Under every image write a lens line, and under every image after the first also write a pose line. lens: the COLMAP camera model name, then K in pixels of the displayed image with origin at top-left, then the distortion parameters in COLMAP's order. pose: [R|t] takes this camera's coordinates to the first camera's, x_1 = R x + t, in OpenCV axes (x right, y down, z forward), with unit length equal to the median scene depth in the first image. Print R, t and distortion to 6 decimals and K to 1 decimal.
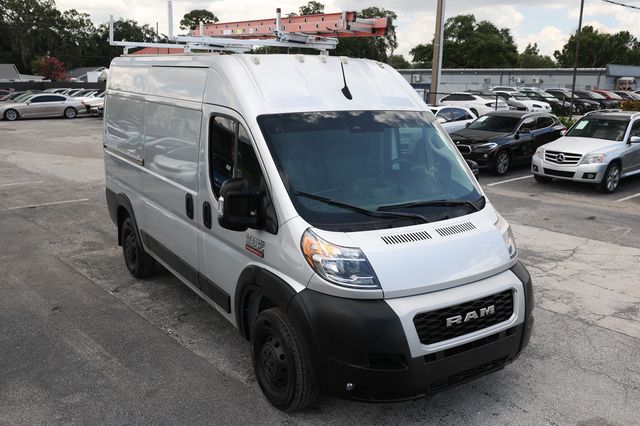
lens RADIAL K [[611.6, 0, 320.0], [0, 611.6, 213.0], [0, 0, 1]] dist [-0.003091, 0.009489]
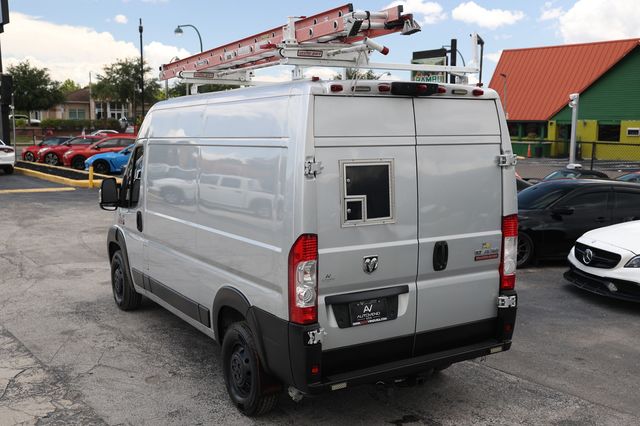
lens RADIAL K [[676.0, 0, 306.8], [0, 676.0, 224.6], [0, 0, 1]] dist [0.006272, 0.016330]
pose [[-0.998213, -0.020387, 0.056169, -0.212204], [0.000866, 0.934964, 0.354741, -0.413604], [-0.059748, 0.354155, -0.933276, 1.945446]]
